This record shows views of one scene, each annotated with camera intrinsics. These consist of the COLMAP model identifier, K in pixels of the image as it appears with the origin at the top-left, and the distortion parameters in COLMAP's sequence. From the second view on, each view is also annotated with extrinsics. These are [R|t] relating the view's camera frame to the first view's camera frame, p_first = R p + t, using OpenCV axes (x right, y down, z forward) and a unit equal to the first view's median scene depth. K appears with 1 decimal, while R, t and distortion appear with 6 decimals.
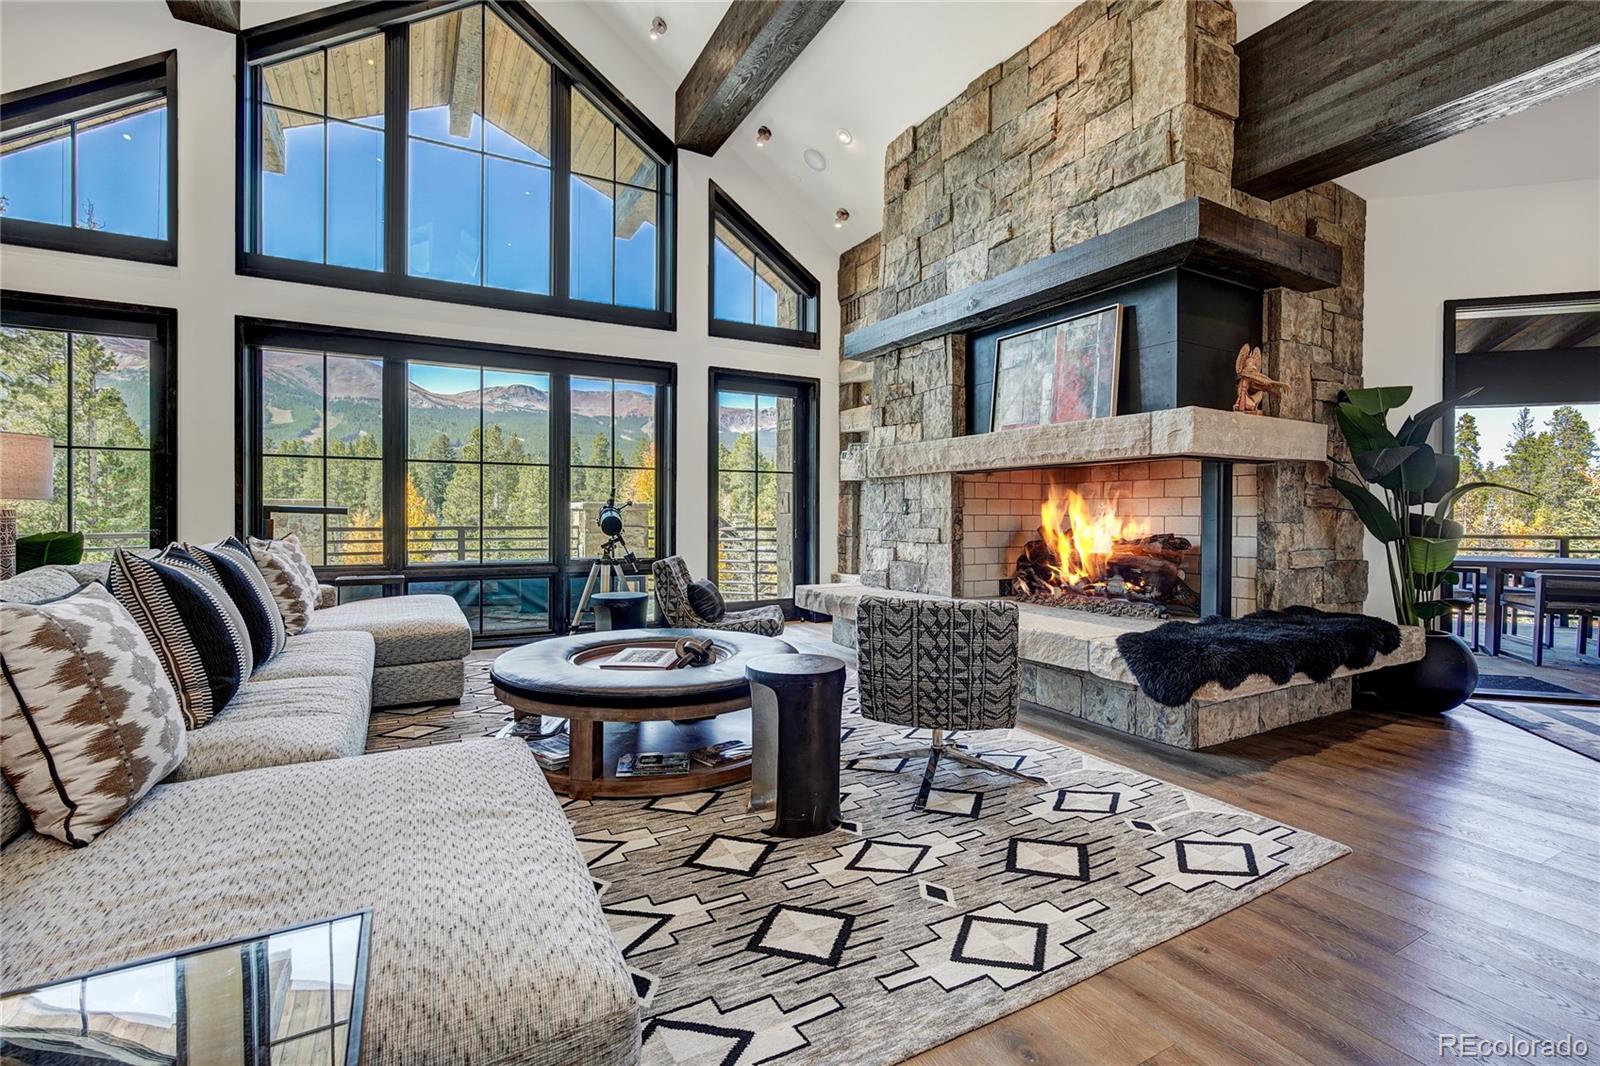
lens RADIAL K [[726.1, 0, 799.3], [0, 726.1, 516.5], [0, 0, 1]] dist [-0.007738, 0.002308]
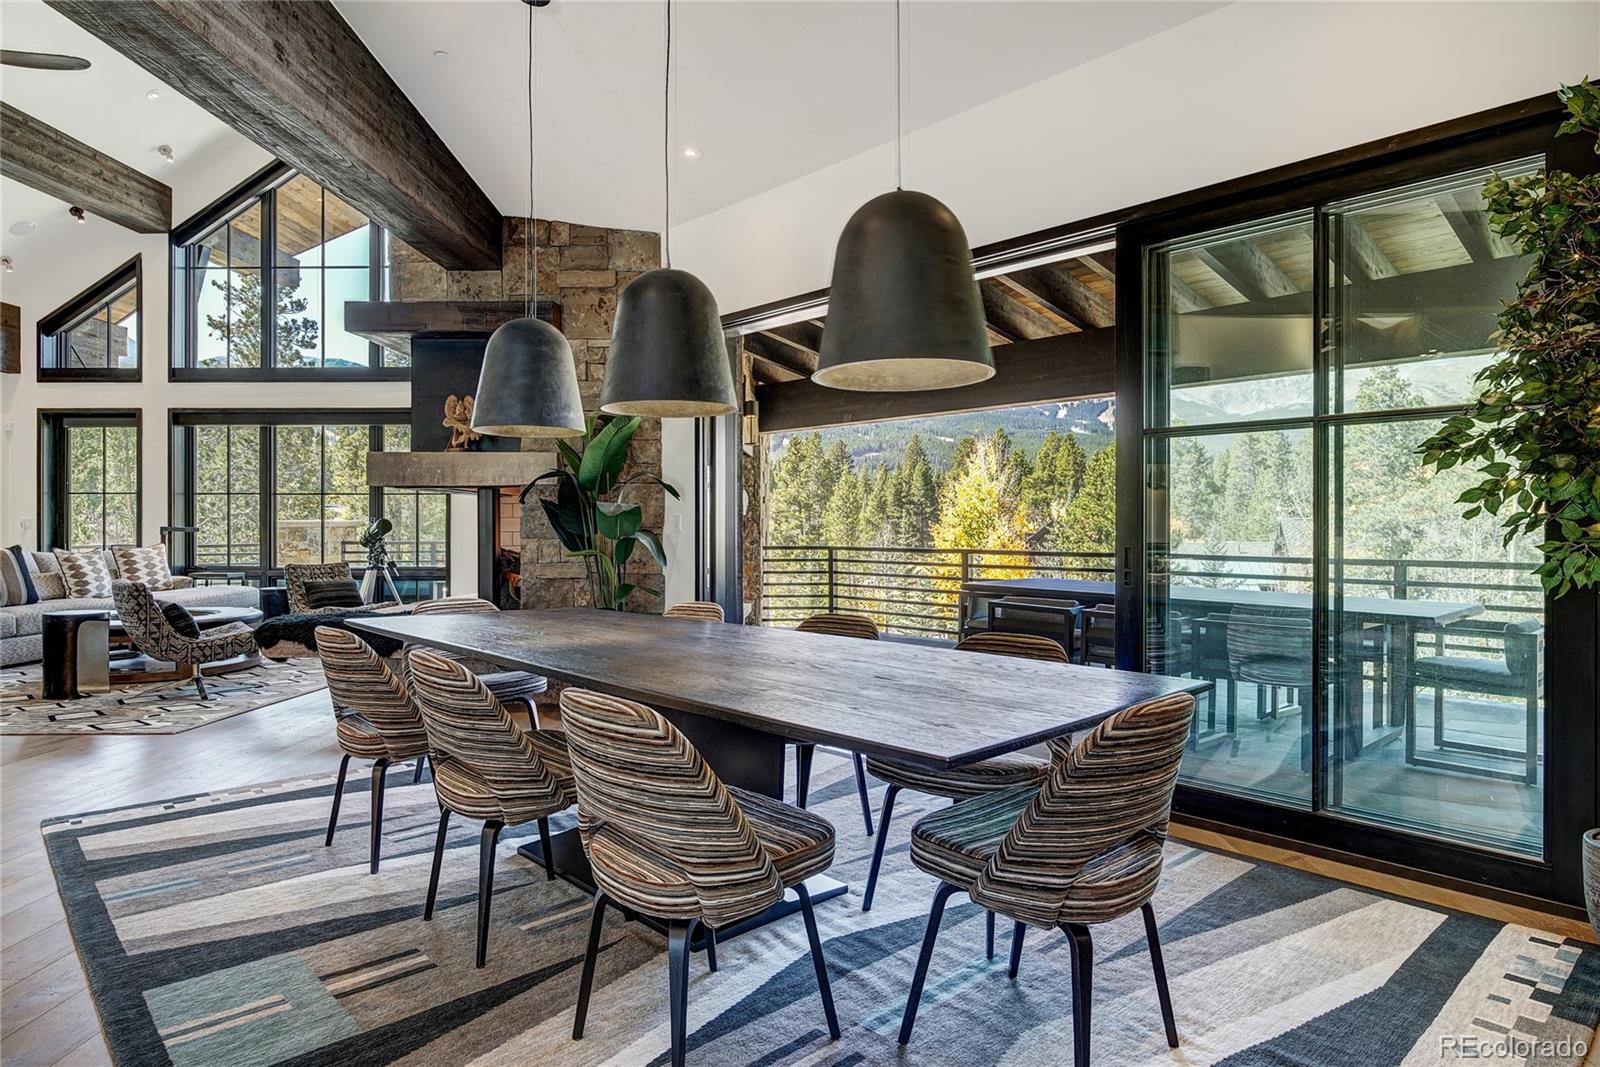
lens RADIAL K [[931.9, 0, 805.2], [0, 931.9, 529.5], [0, 0, 1]] dist [0.000627, 0.004730]
pose [[0.856541, -0.003118, -0.516070, 1.451267], [0.001503, 0.999993, -0.003547, -0.000196], [0.516077, 0.002263, 0.856539, -0.044991]]
